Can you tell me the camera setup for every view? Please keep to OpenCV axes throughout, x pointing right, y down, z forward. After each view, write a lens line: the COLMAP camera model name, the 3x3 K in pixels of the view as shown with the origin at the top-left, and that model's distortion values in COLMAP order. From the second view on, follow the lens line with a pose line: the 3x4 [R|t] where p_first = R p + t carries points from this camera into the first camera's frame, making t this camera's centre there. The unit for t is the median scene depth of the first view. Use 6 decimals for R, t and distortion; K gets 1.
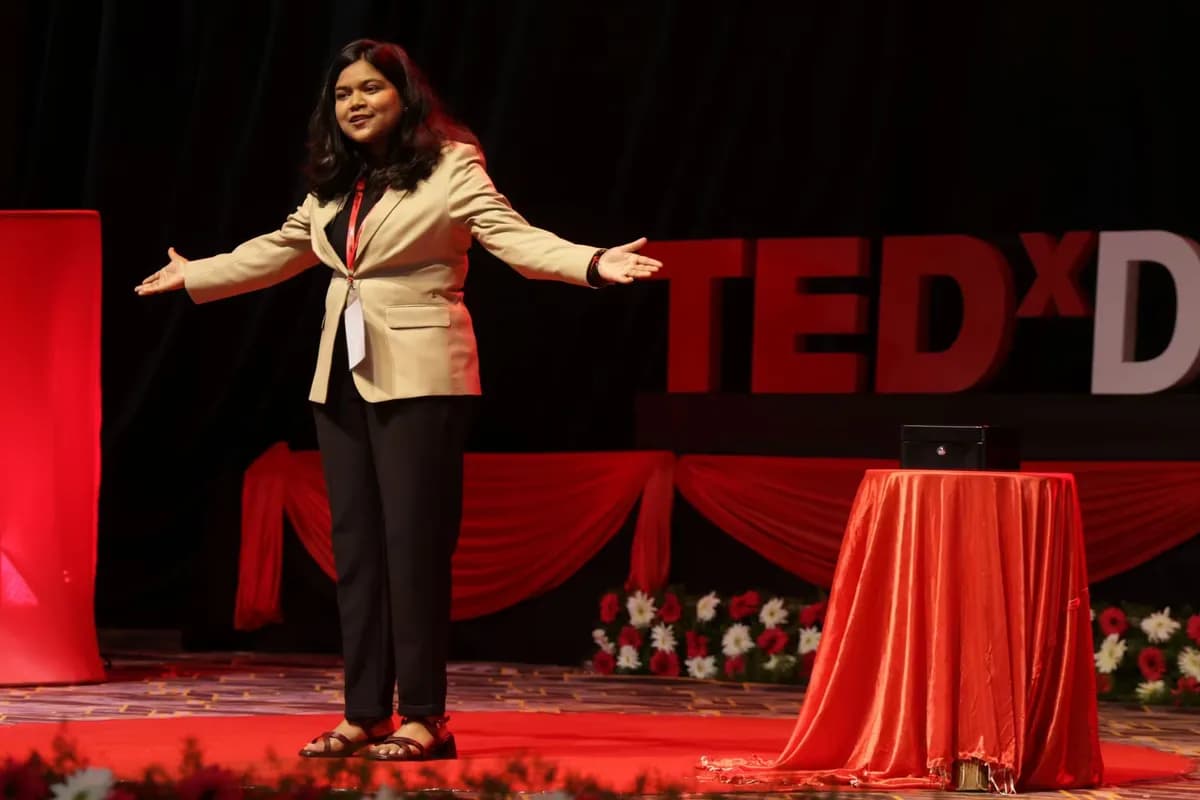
lens RADIAL K [[4658.1, 0, 600.0], [0, 4658.1, 400.0], [0, 0, 1]] dist [0.629956, -8.307287]
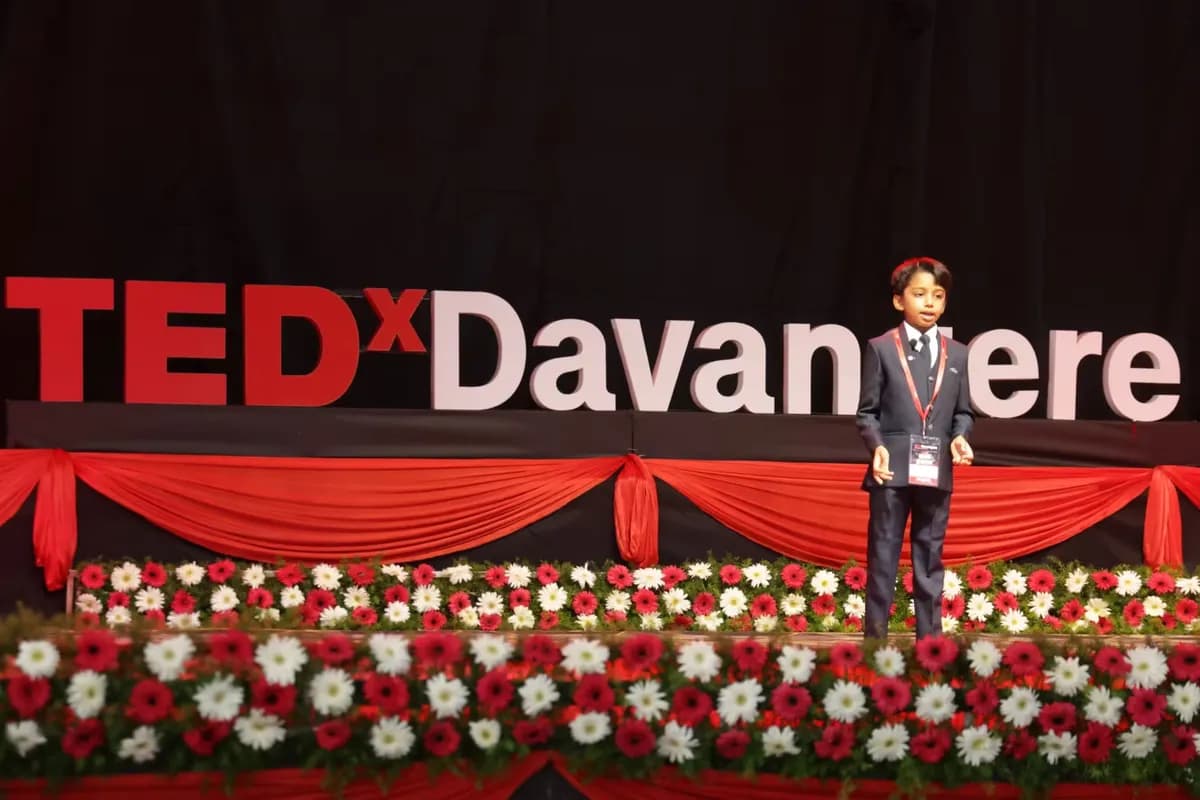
lens RADIAL K [[4658.1, 0, 600.0], [0, 4658.1, 400.0], [0, 0, 1]] dist [0.629956, -8.307287]
pose [[0.555187, 0.006006, 0.831704, -0.983889], [-0.019672, 0.999789, 0.005912, -0.012755], [-0.831493, -0.019643, 0.555188, 0.200027]]
